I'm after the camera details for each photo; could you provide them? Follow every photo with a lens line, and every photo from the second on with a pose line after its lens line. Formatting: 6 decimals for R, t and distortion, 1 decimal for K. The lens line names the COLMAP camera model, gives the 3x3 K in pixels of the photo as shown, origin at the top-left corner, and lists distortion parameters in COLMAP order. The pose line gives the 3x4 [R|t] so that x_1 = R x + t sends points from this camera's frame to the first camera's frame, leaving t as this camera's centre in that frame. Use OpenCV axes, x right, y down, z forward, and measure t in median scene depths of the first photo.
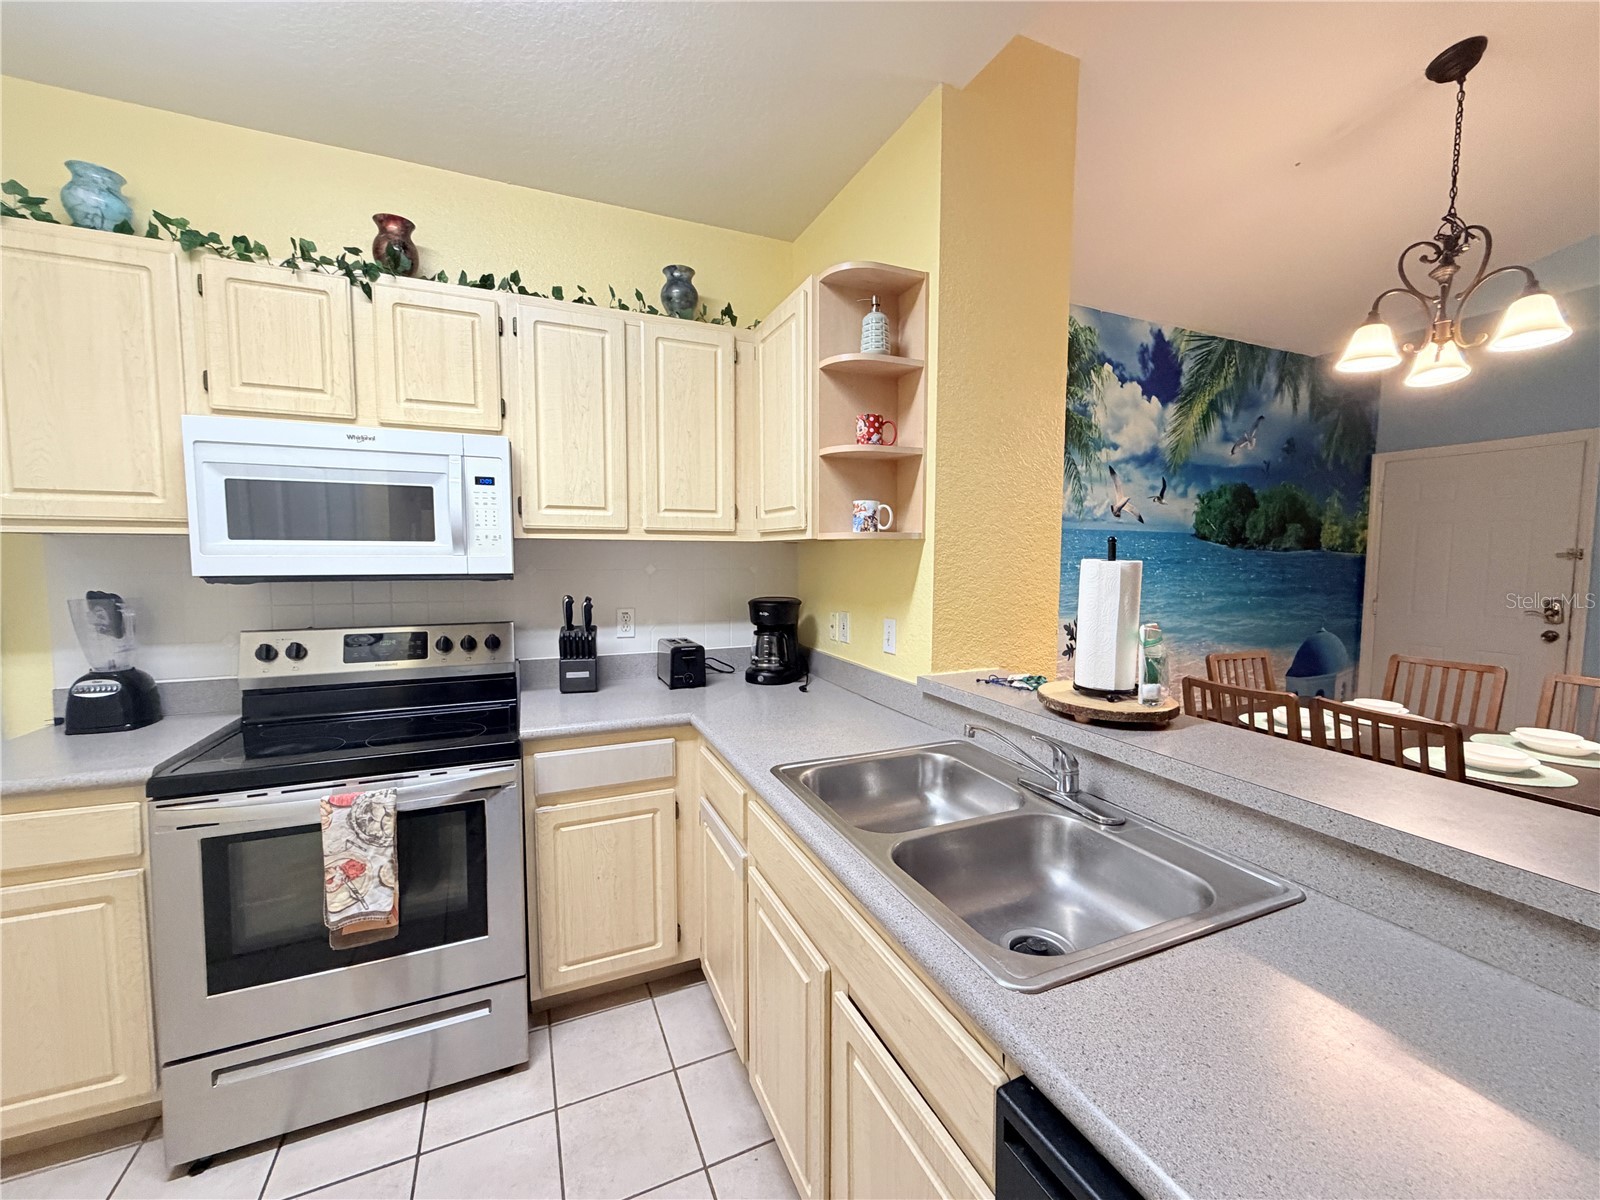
lens RADIAL K [[637.9, 0, 799.8], [0, 637.9, 600.1], [0, 0, 1]] dist [-0.001000, -0.000268]
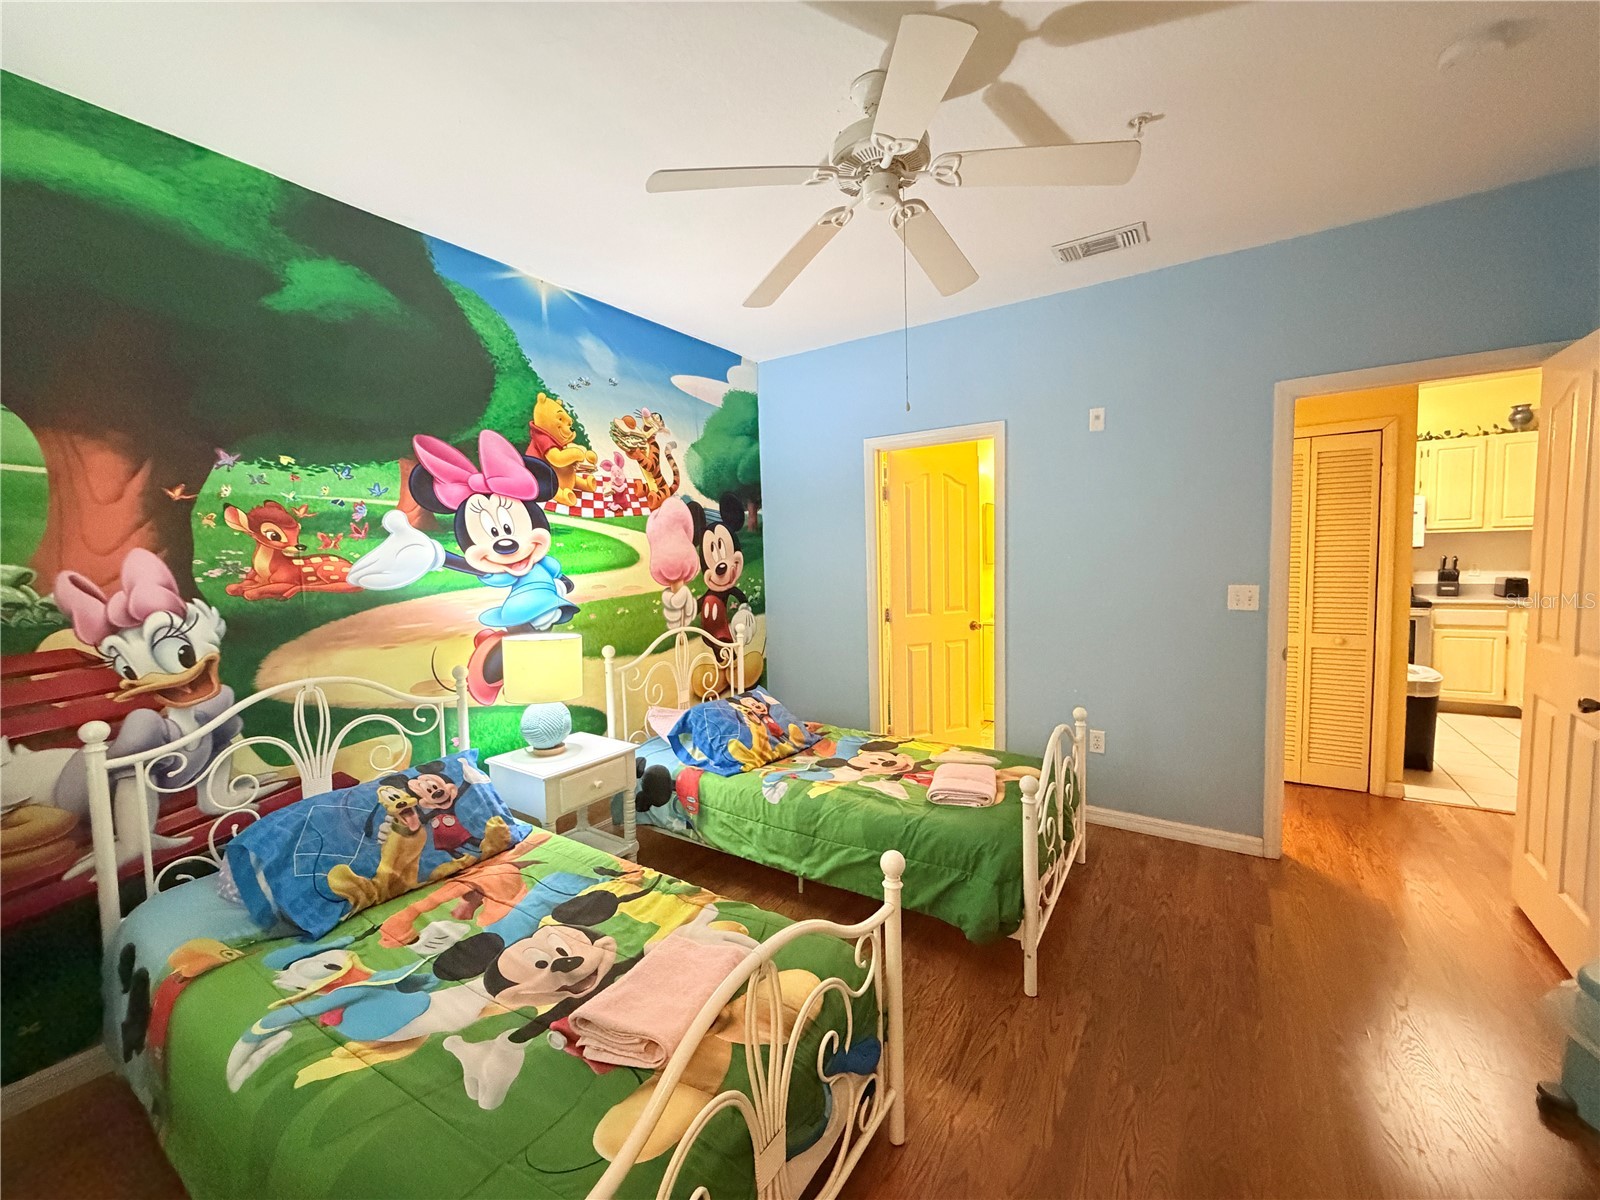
lens RADIAL K [[637.9, 0, 789.9], [0, 637.9, 603.4], [0, 0, 1]] dist [-0.001000, -0.000268]
pose [[0.527626, 0.040283, -0.848521, 0.236615], [-0.028997, 0.999147, 0.029403, 0.107684], [0.848982, 0.009090, 0.528344, -1.472029]]
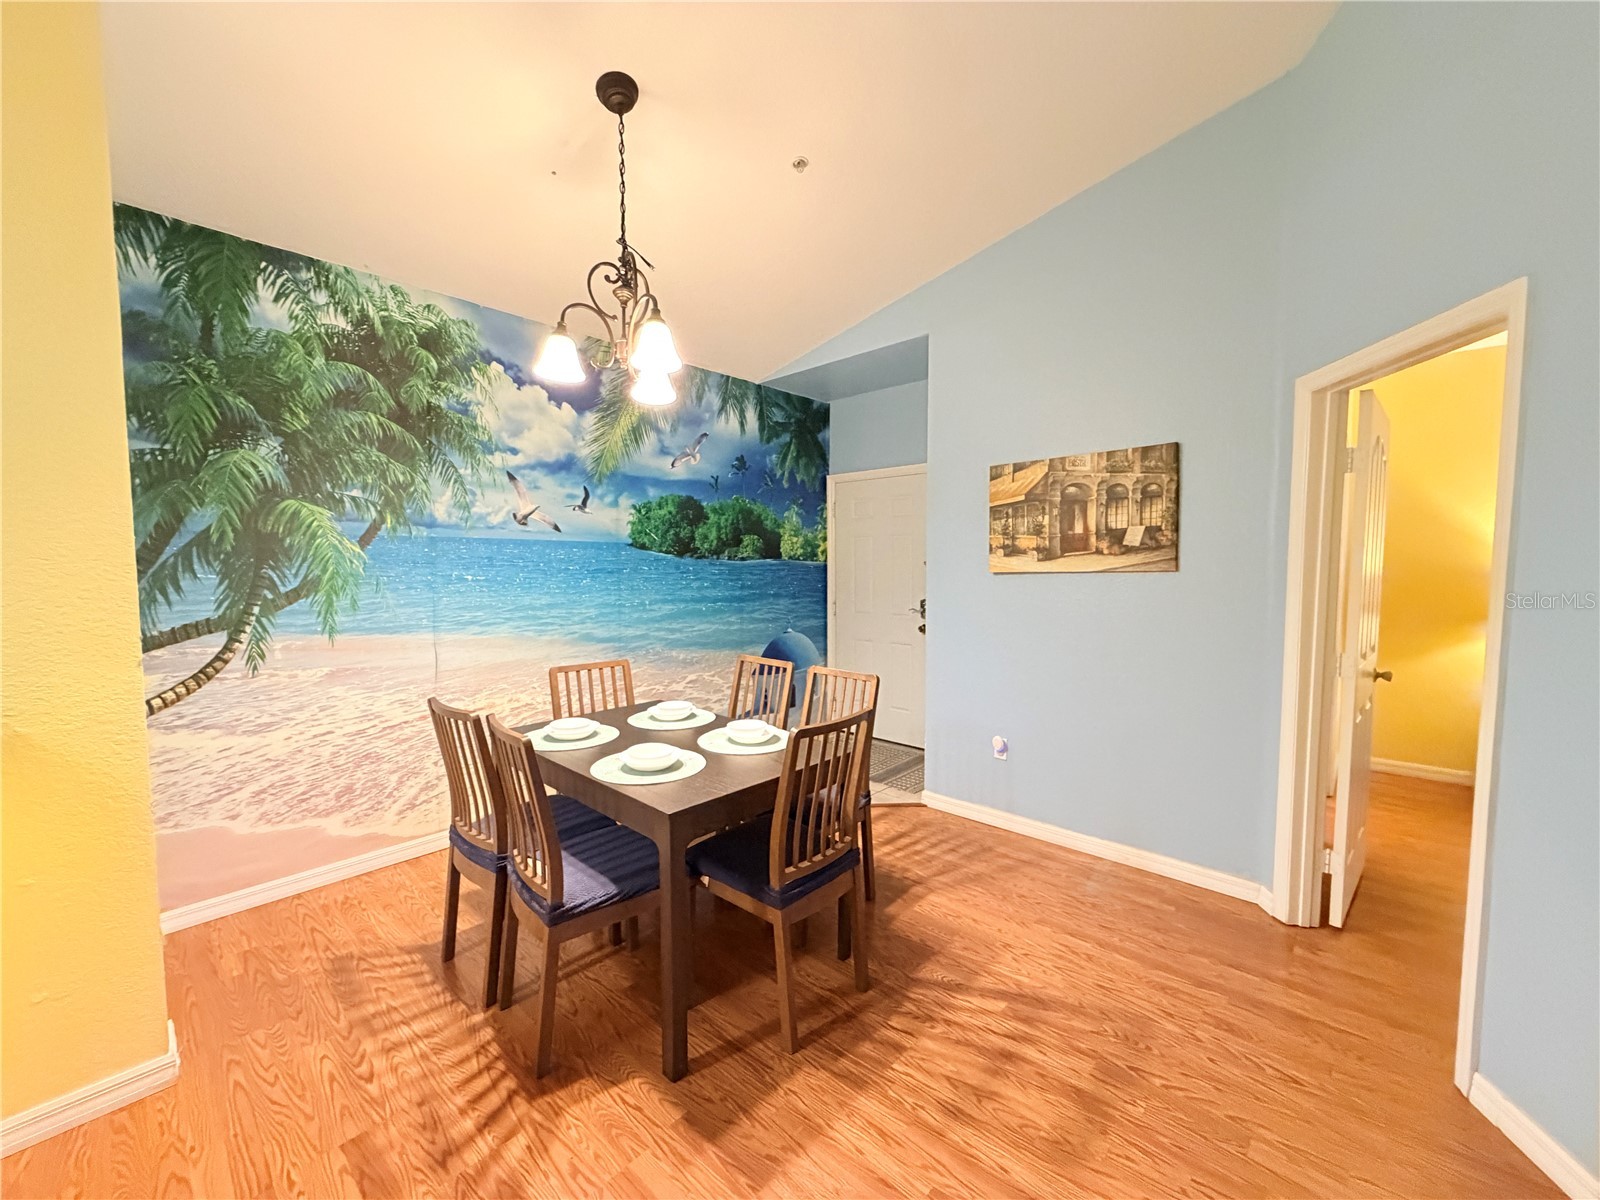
lens RADIAL K [[637.9, 0, 794.3], [0, 637.9, 600.4], [0, 0, 1]] dist [-0.001000, -0.000268]
pose [[0.917497, -0.028906, 0.396691, 0.492933], [0.034805, 0.999365, -0.007677, 0.003586], [-0.396217, 0.020850, 0.917920, -0.034120]]
